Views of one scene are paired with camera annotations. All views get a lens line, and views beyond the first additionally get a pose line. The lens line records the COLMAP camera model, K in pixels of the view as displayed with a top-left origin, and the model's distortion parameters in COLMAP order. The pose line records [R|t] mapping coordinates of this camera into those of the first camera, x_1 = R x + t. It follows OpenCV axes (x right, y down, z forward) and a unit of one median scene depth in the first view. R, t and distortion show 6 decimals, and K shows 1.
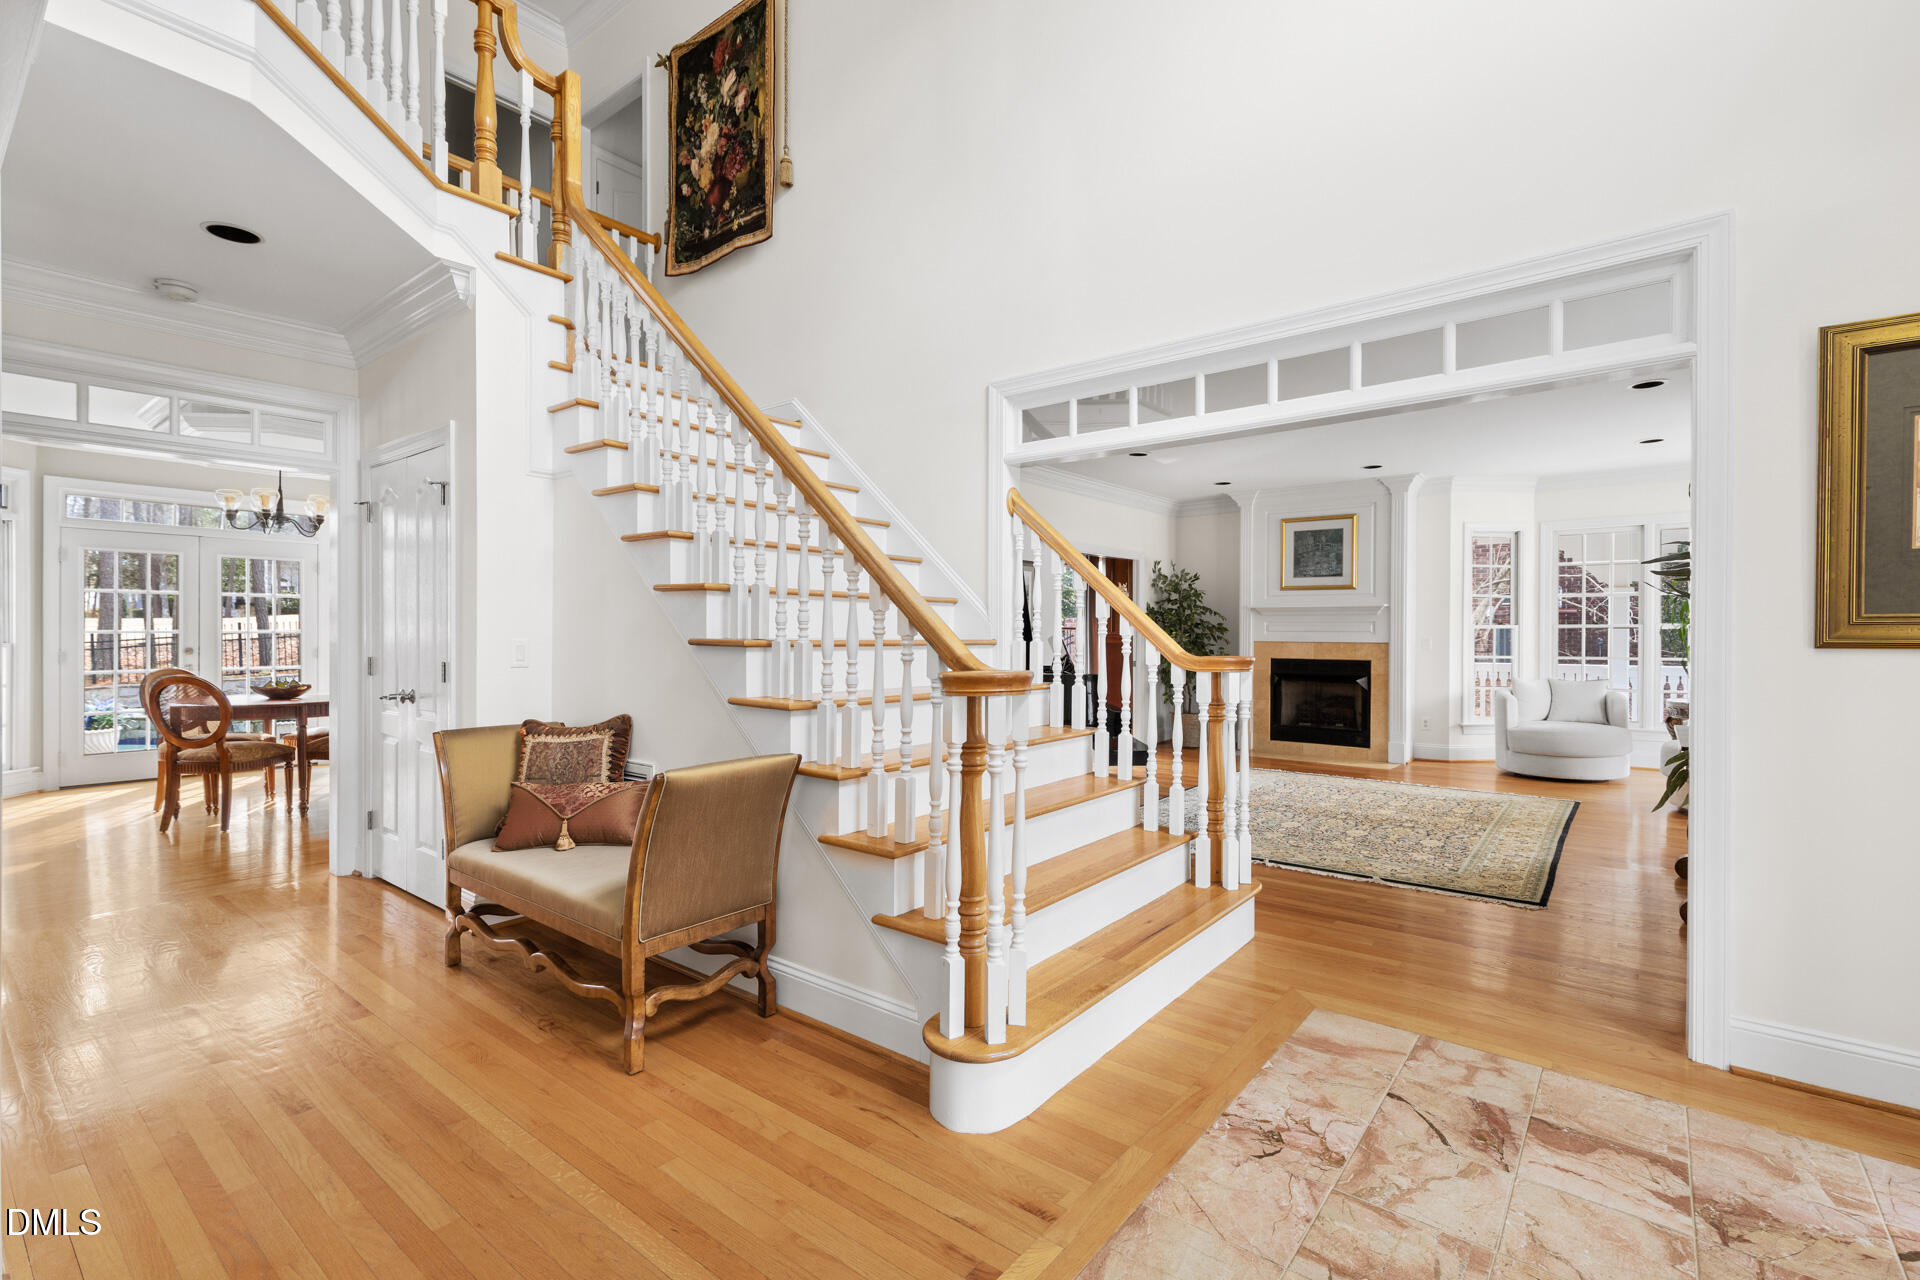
lens RADIAL K [[879.5, 0, 948.6], [0, 879.5, 633.8], [0, 0, 1]] dist [-0.003297, -0.000445]
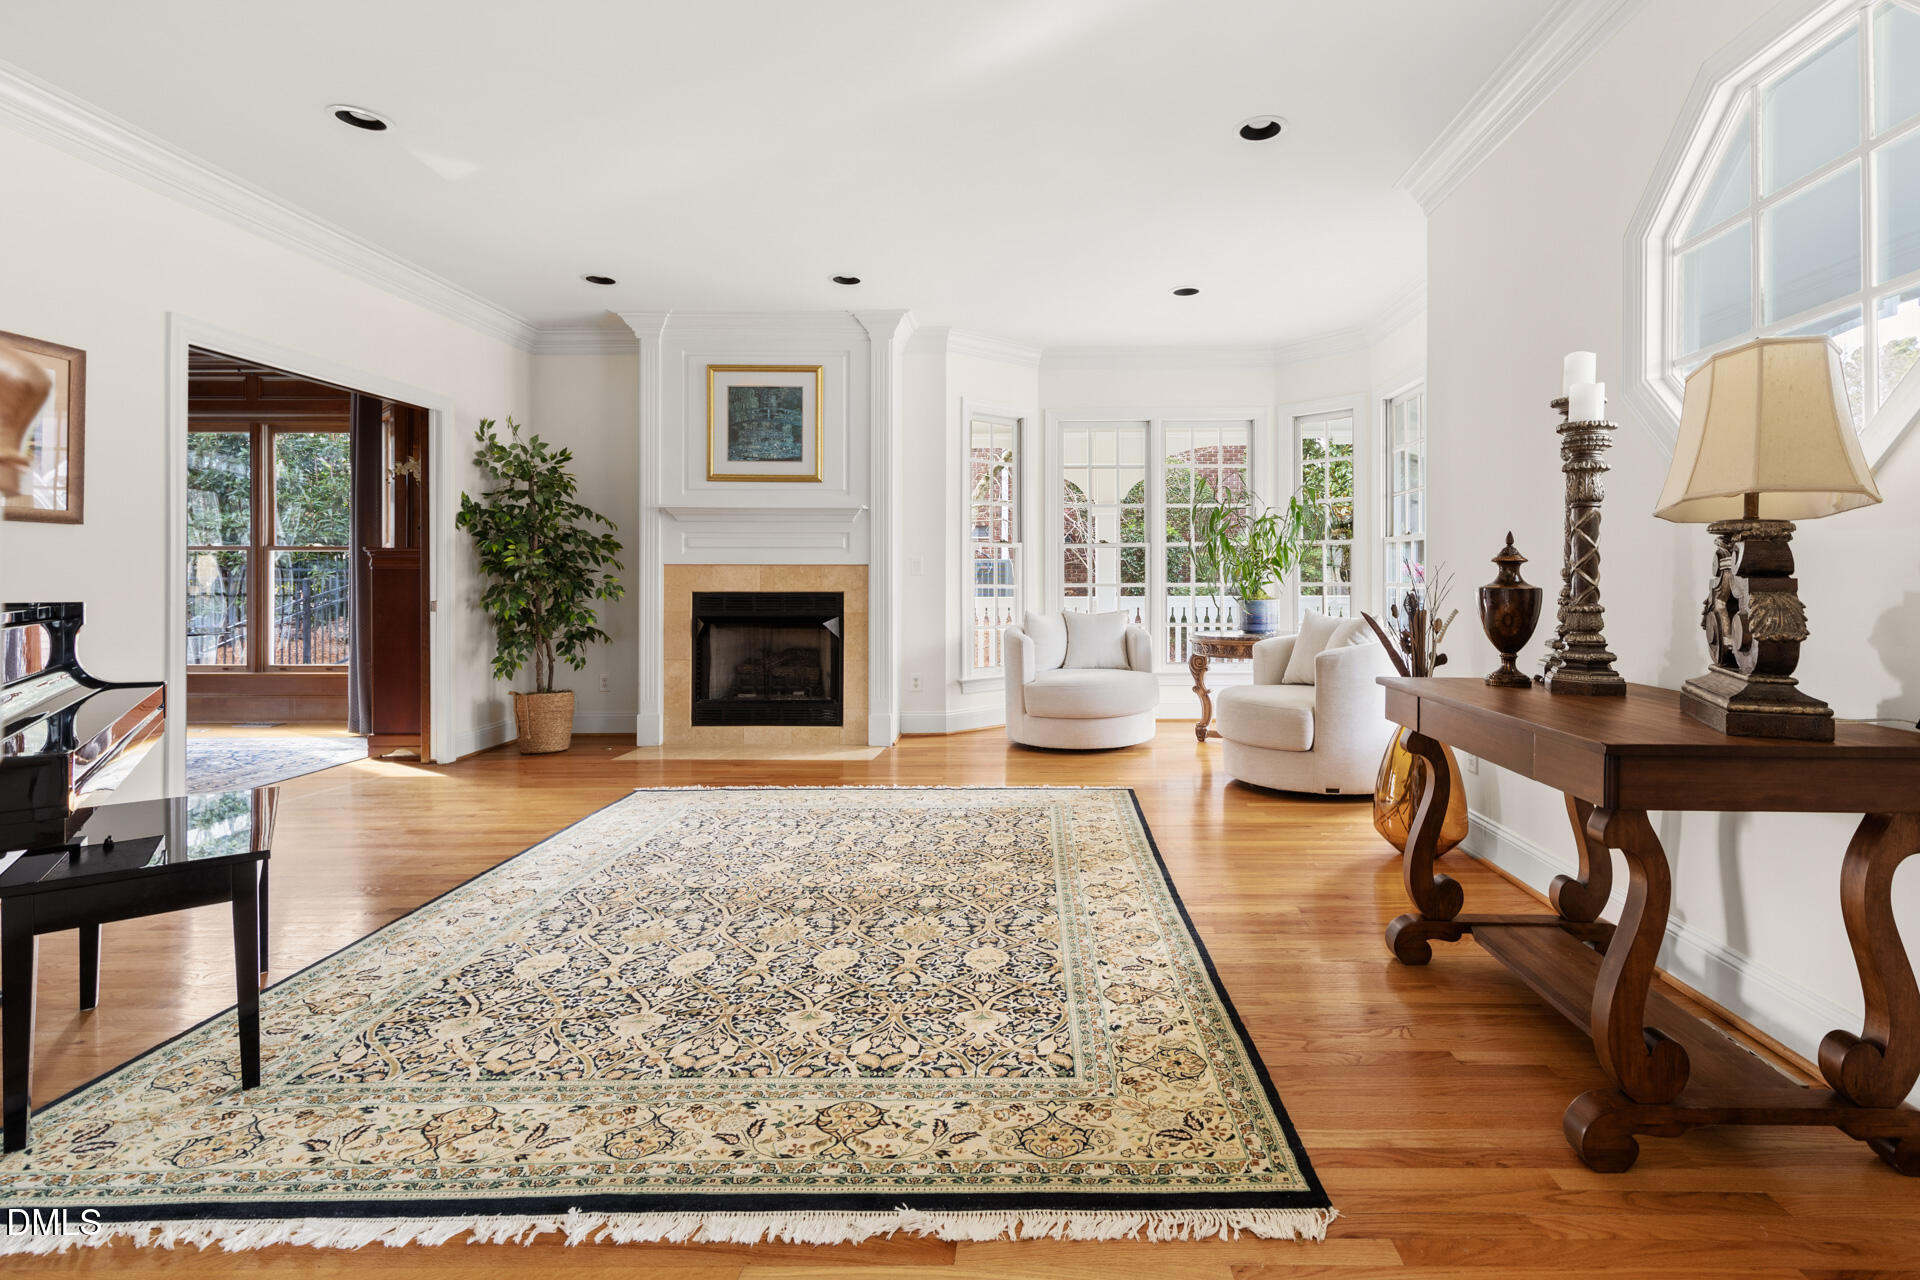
lens RADIAL K [[879.5, 0, 1019.4], [0, 879.5, 577.4], [0, 0, 1]] dist [-0.003297, -0.000445]
pose [[0.787819, -0.000903, 0.615906, 0.177120], [0.006166, 0.999960, -0.006421, 0.023980], [-0.615876, 0.008856, 0.787793, 0.395628]]
